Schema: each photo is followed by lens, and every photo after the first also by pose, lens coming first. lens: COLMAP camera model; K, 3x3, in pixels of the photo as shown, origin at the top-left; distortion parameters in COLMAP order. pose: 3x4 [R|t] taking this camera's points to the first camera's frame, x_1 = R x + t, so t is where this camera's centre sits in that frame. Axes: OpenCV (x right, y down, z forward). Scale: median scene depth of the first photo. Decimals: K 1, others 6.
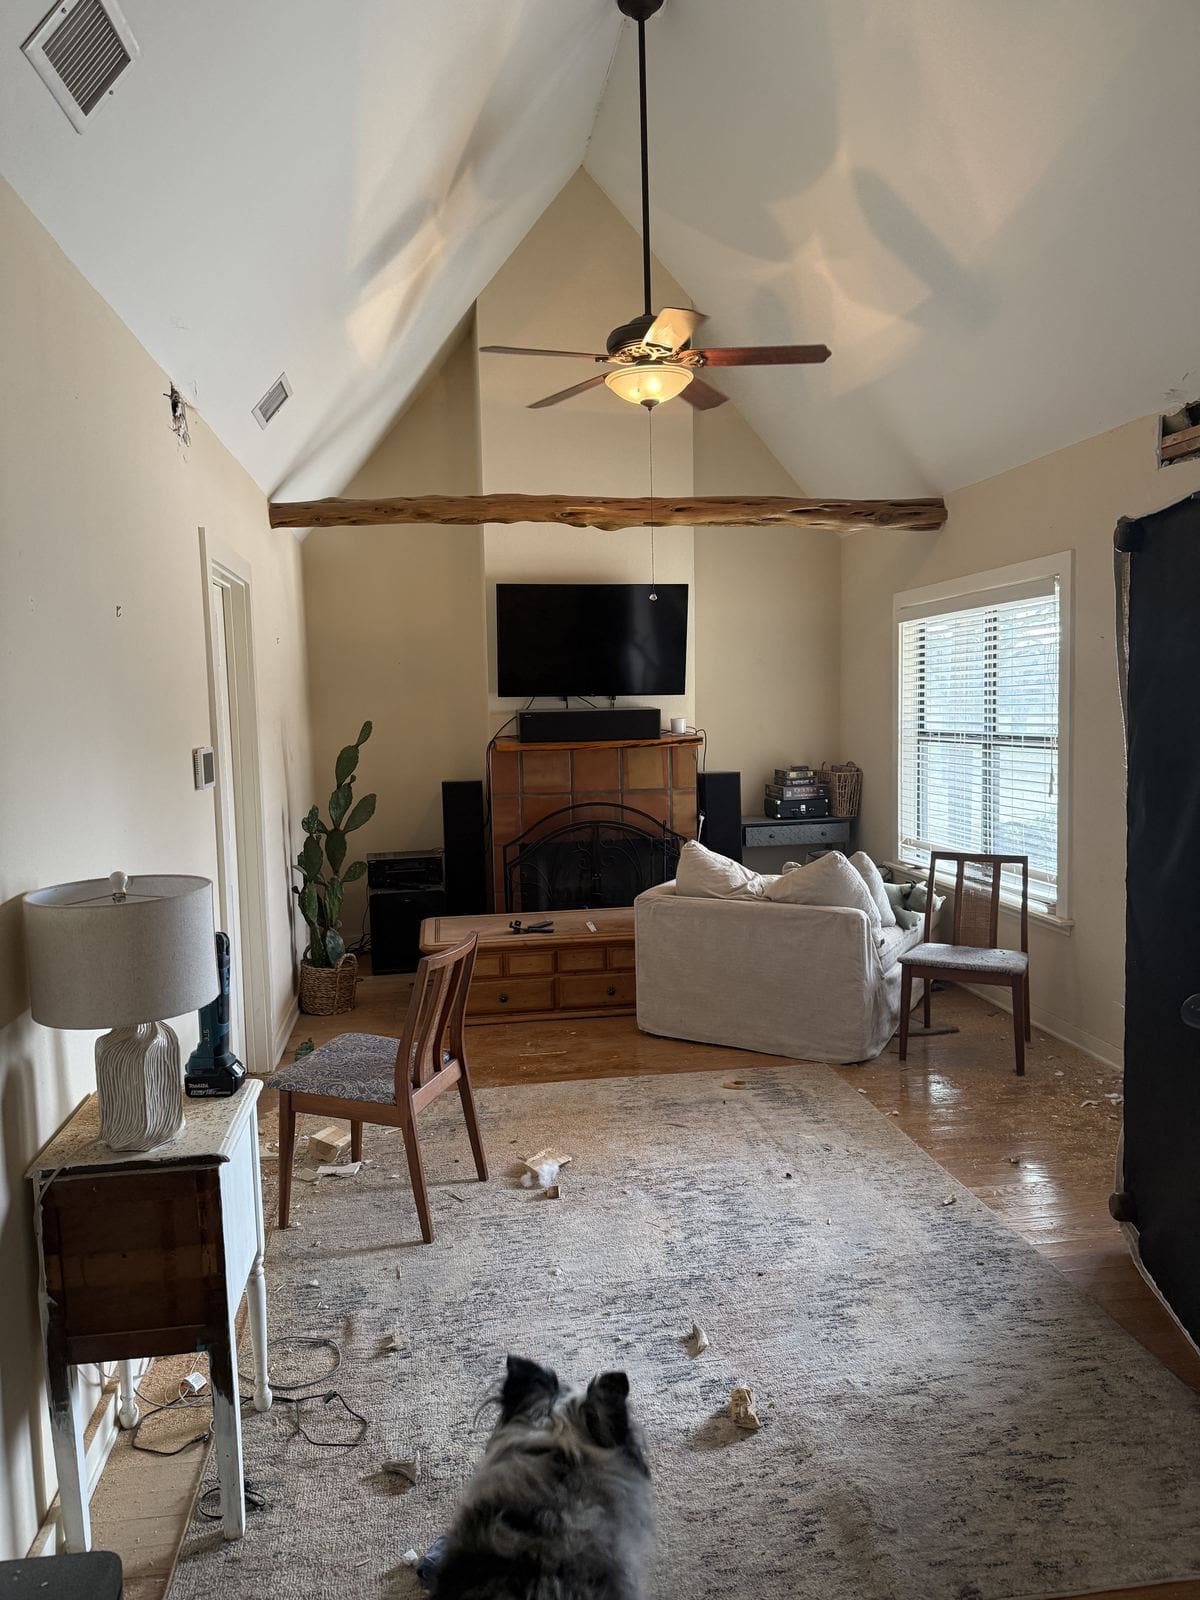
lens RADIAL K [[1132.3, 0, 595.1], [0, 1132.3, 807.7], [0, 0, 1]] dist [0.126698, -0.065417]
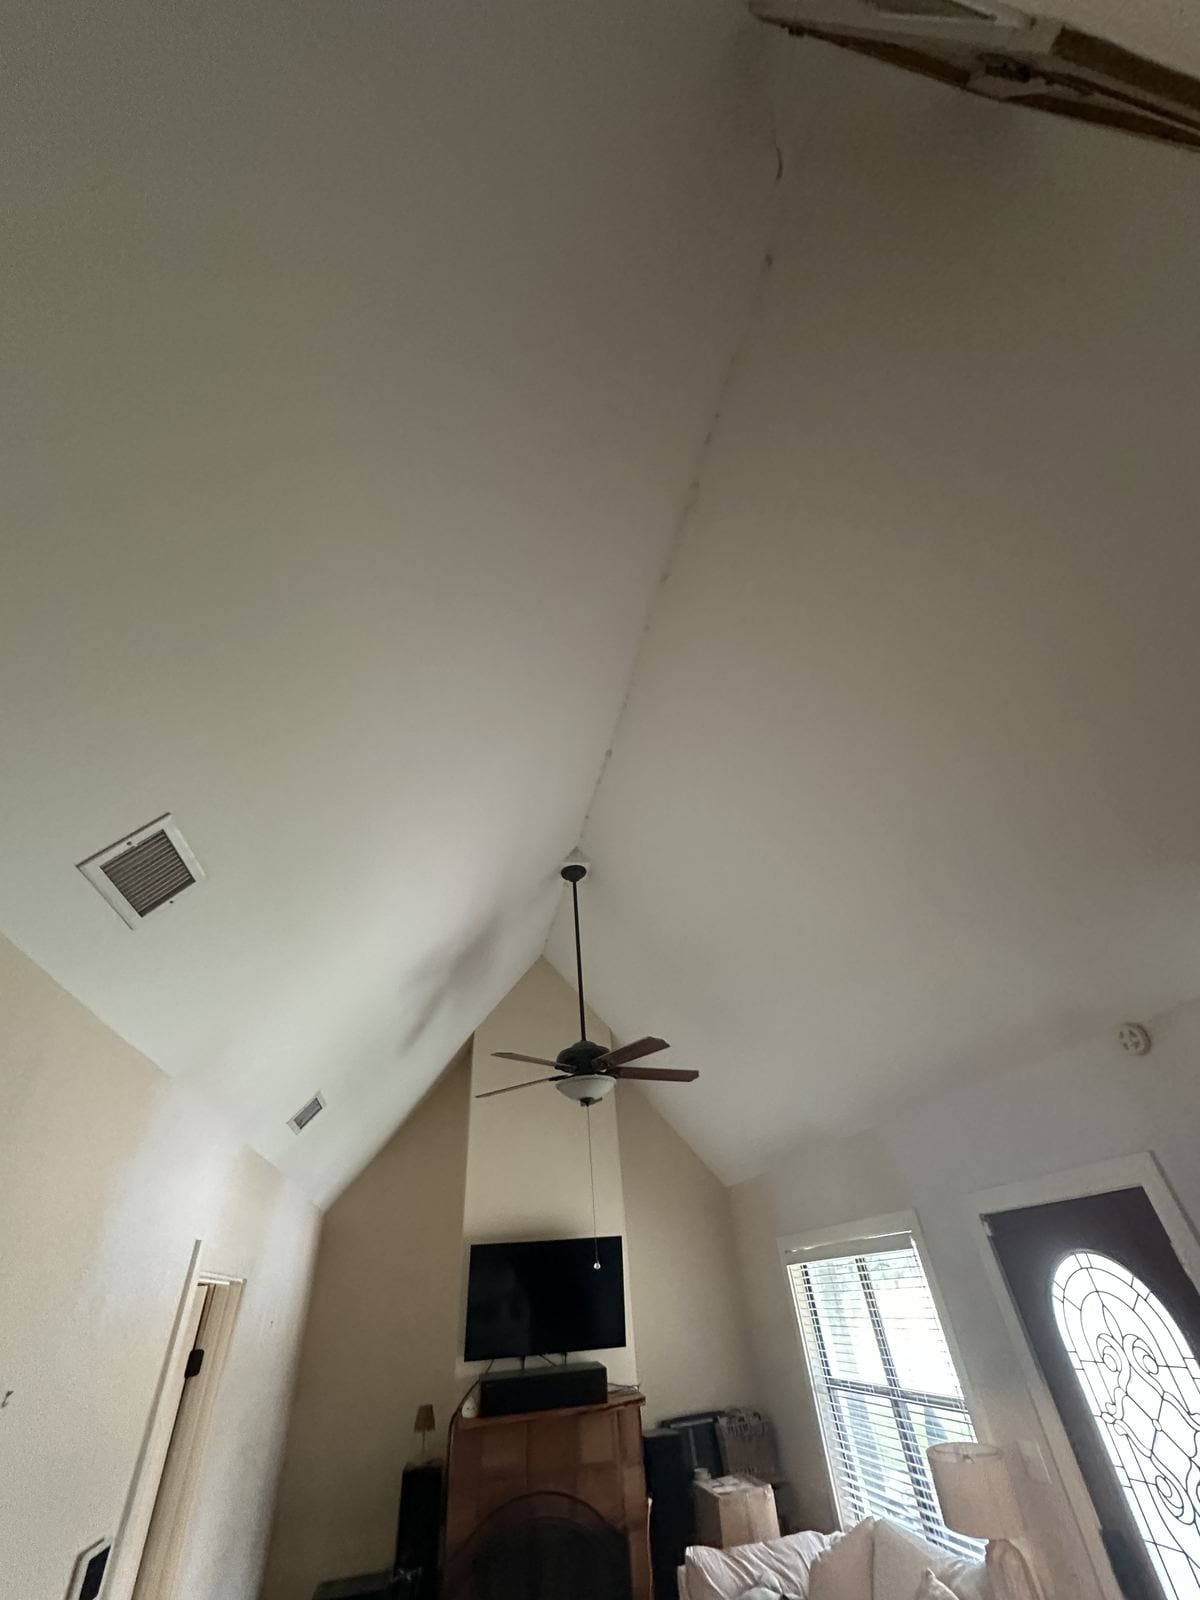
lens RADIAL K [[632.7, 0, 600.2], [0, 632.7, 797.3], [0, 0, 1]] dist [-0.000988, -0.000413]
pose [[0.996947, 0.001978, 0.078058, 0.000285], [0.052305, 0.725325, -0.686416, -0.065821], [-0.057976, 0.688403, 0.723007, 0.137718]]
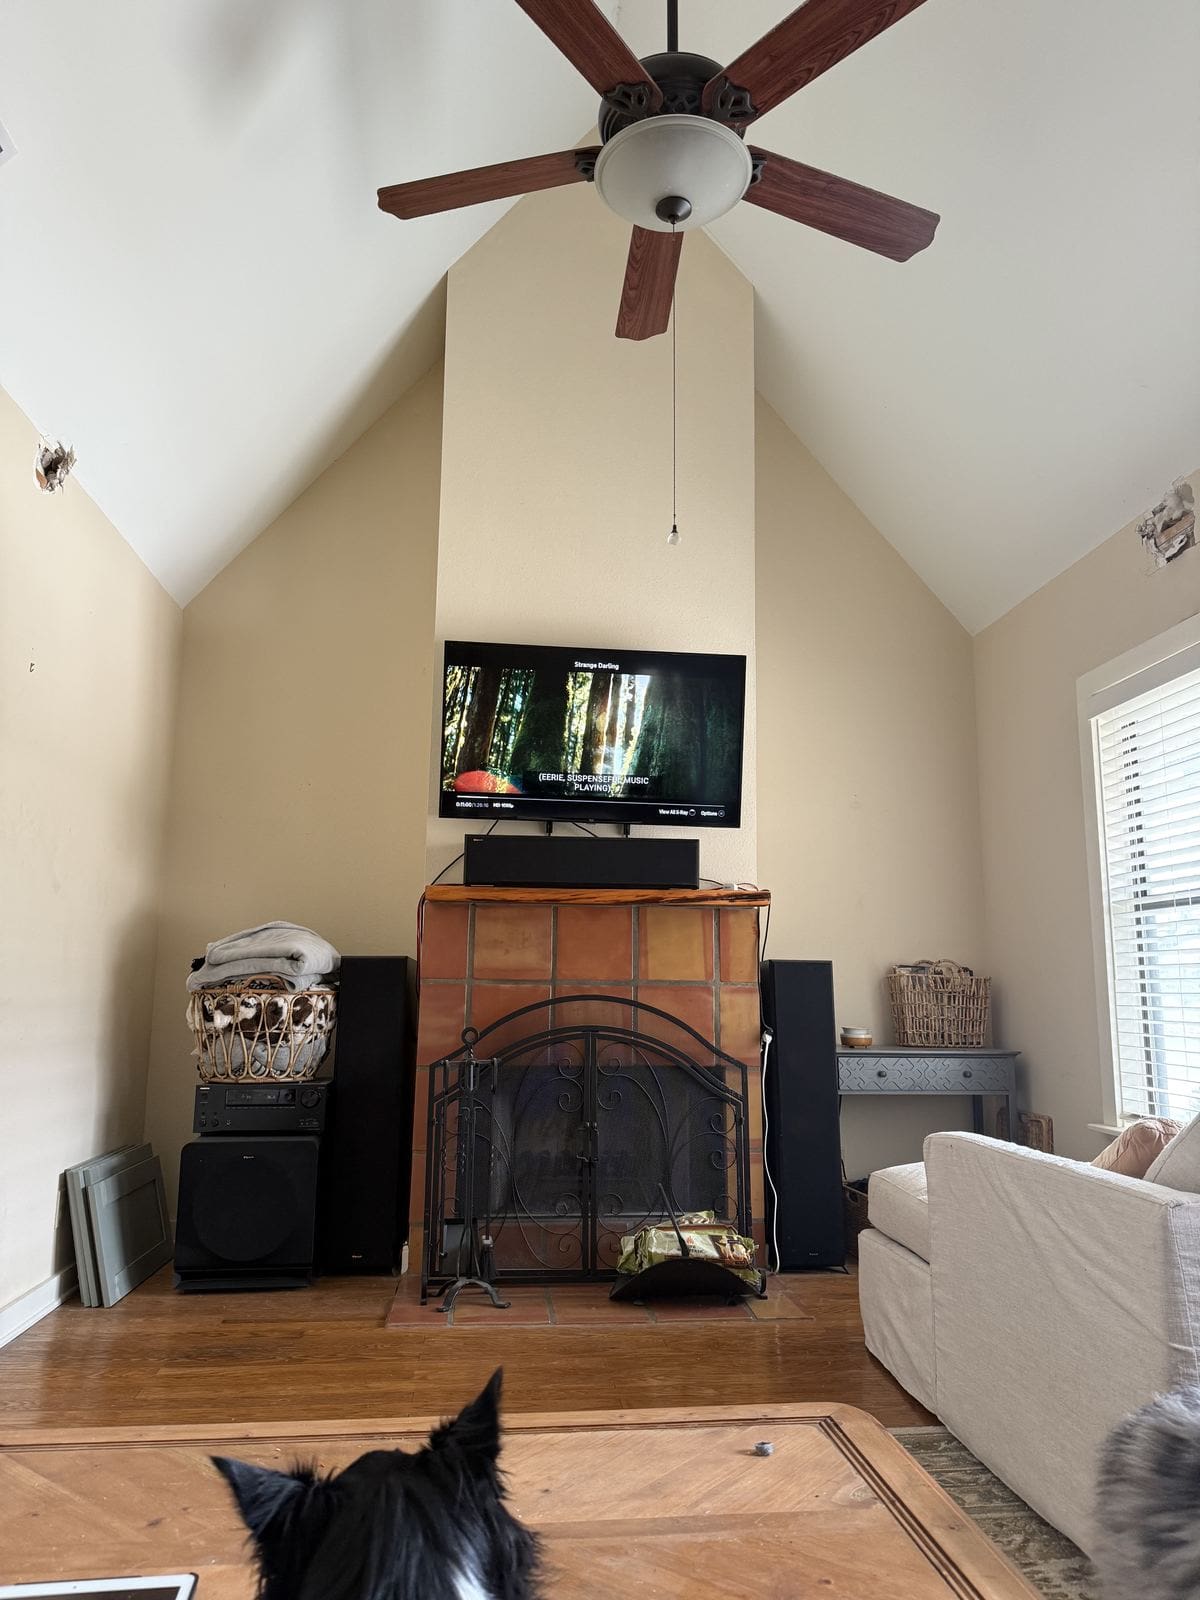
lens RADIAL K [[1101.5, 0, 600.0], [0, 1101.5, 800.0], [0, 0, 1]] dist [0.096450, -0.133293]
pose [[0.998411, 0.024805, -0.050589, 0.033118], [-0.037049, 0.965493, -0.257781, 0.045596], [0.042449, 0.259246, 0.964878, 0.418029]]
